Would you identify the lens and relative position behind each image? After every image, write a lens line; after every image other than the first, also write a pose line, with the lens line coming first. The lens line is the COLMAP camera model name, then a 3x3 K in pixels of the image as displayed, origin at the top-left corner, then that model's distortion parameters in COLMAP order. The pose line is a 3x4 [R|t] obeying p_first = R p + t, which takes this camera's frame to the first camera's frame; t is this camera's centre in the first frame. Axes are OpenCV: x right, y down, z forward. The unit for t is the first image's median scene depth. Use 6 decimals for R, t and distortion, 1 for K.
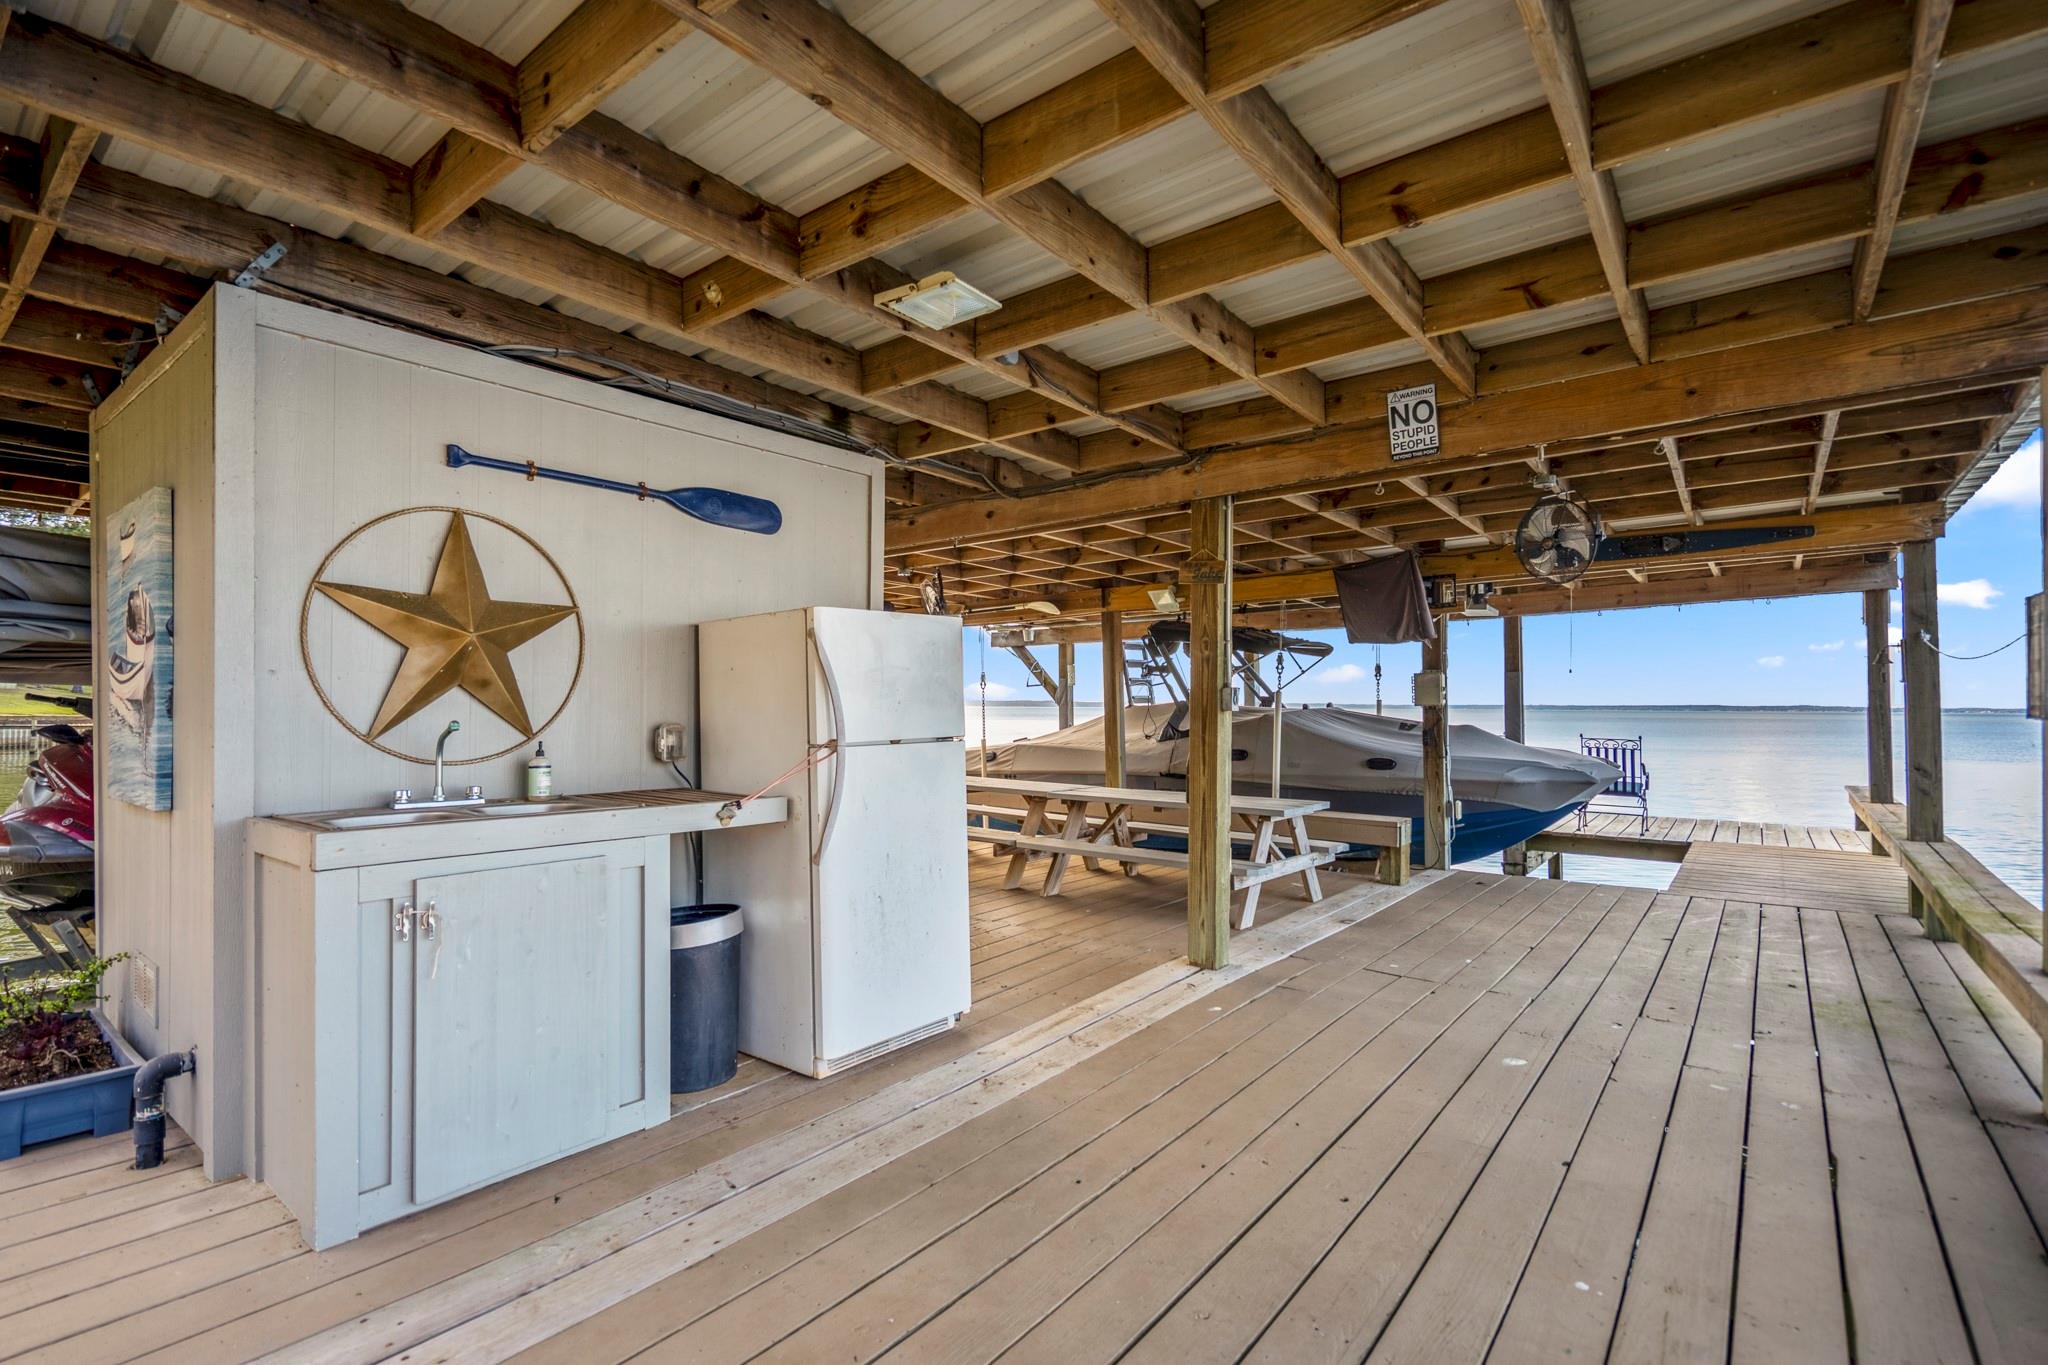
lens RADIAL K [[945.6, 0, 1011.0], [0, 945.6, 692.6], [0, 0, 1]] dist [0.002455, 0.000070]
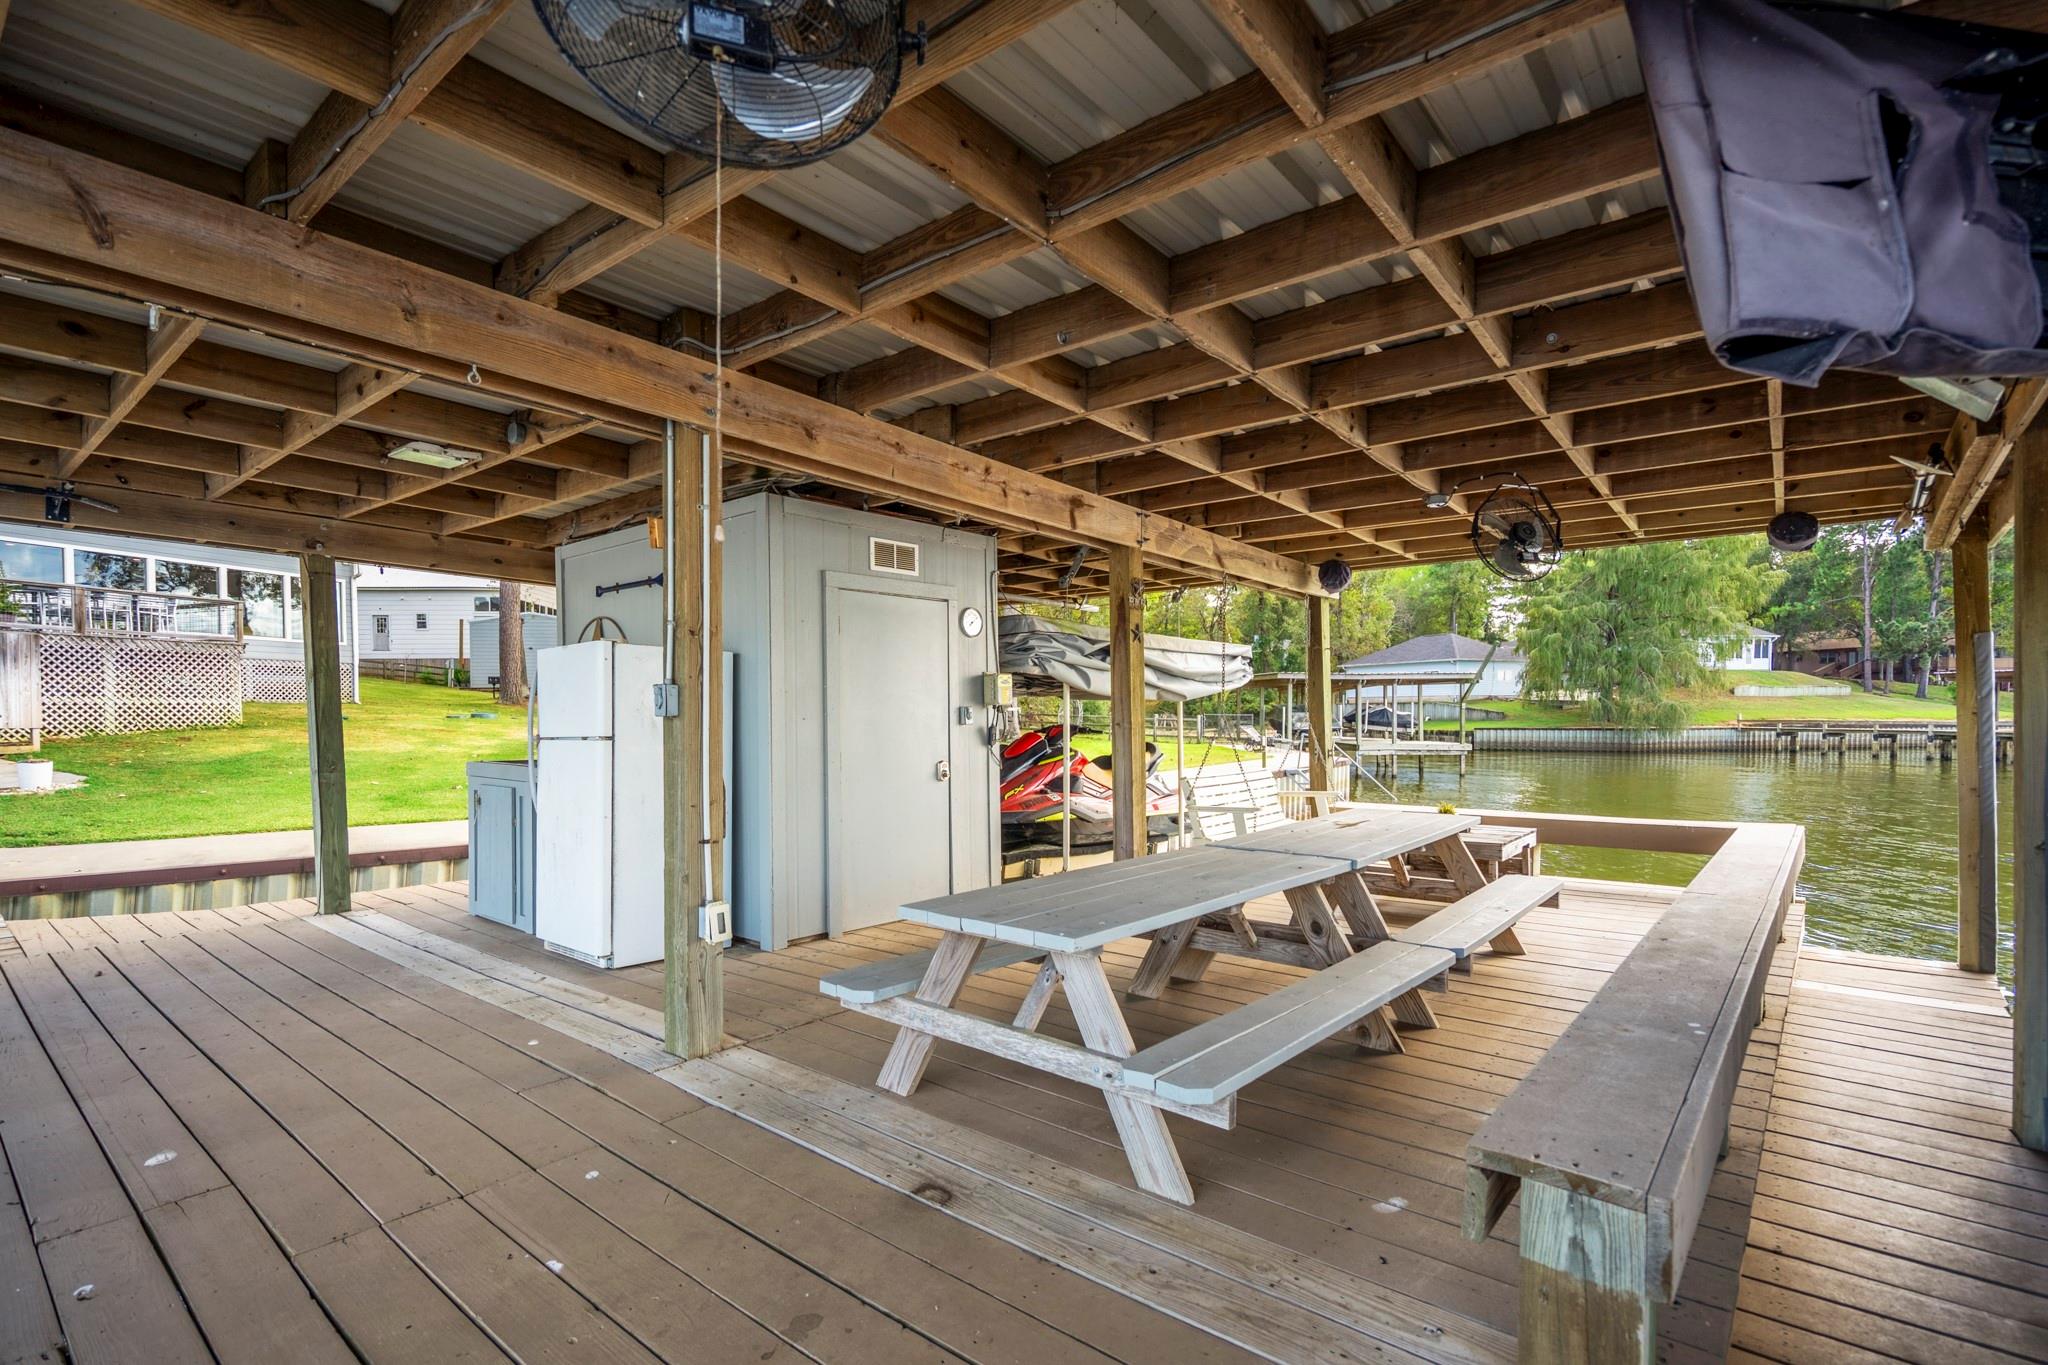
lens RADIAL K [[945.6, 0, 1010.1], [0, 945.6, 696.5], [0, 0, 1]] dist [0.002455, 0.000070]
pose [[-0.004405, -0.013482, -0.999899, 1.246668], [0.018869, 0.999730, -0.013563, 0.020840], [0.999812, -0.018926, -0.004150, 1.612155]]
